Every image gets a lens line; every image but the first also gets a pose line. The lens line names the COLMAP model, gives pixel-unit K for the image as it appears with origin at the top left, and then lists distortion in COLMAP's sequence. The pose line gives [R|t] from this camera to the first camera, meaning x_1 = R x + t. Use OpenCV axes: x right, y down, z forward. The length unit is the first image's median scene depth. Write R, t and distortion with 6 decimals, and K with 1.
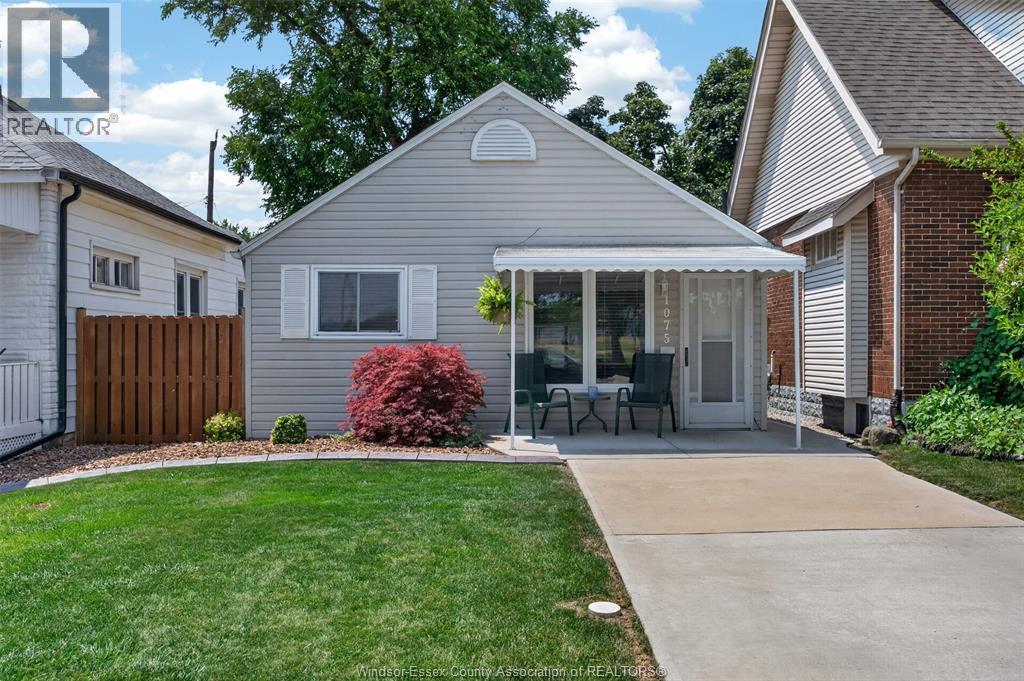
lens RADIAL K [[910.8, 0, 512.4], [0, 910.8, 335.2], [0, 0, 1]] dist [-0.030981, 0.061389]
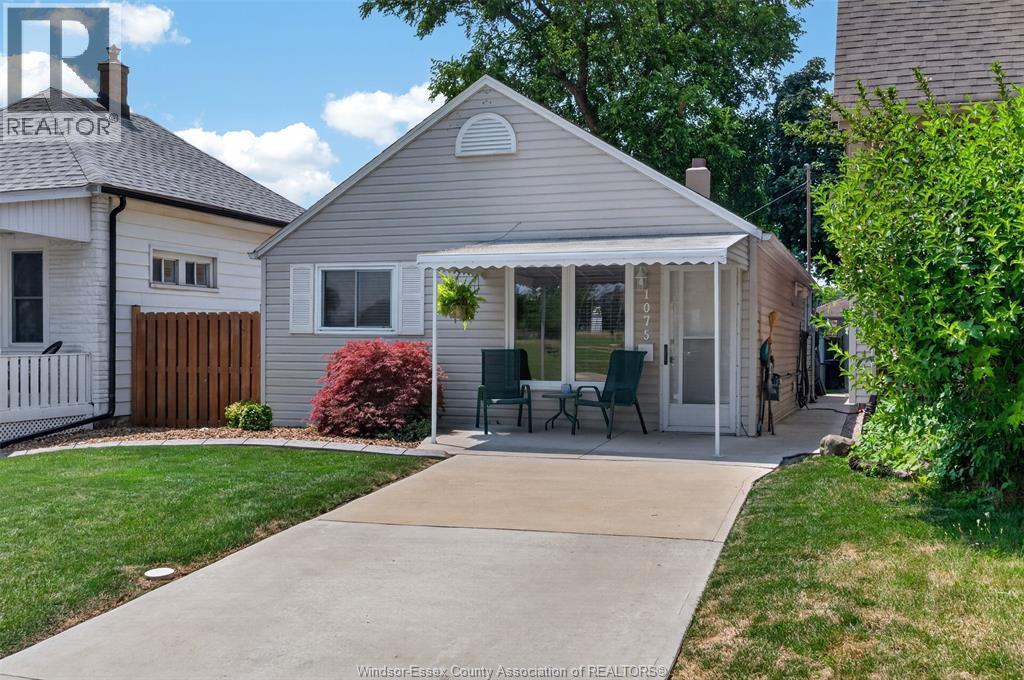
lens RADIAL K [[992.4, 0, 513.9], [0, 992.4, 347.1], [0, 0, 1]] dist [0.009681, 0.000000]
pose [[0.946796, 0.008531, -0.321722, 0.371028], [-0.002788, 0.999828, 0.018310, -0.002537], [0.321823, -0.016439, 0.946657, -0.018671]]
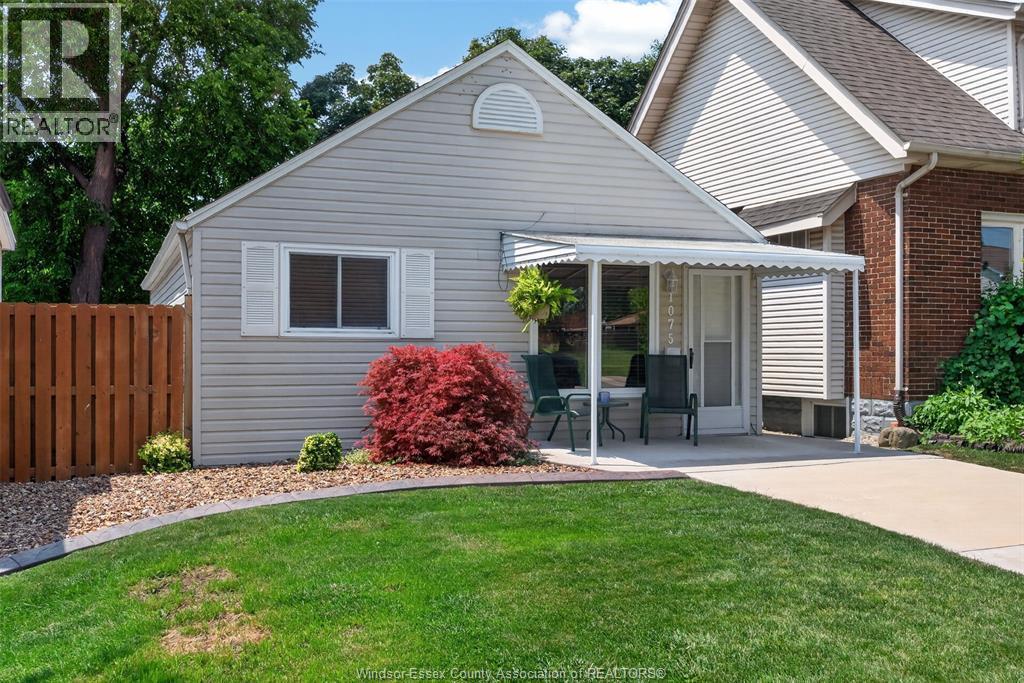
lens RADIAL K [[992.4, 0, 509.3], [0, 992.4, 338.3], [0, 0, 1]] dist [0.009681, 0.000000]
pose [[0.926613, 0.005367, 0.375978, -0.363676], [-0.007014, 0.999971, 0.003011, 0.001396], [-0.375951, -0.005427, 0.926623, 0.125480]]
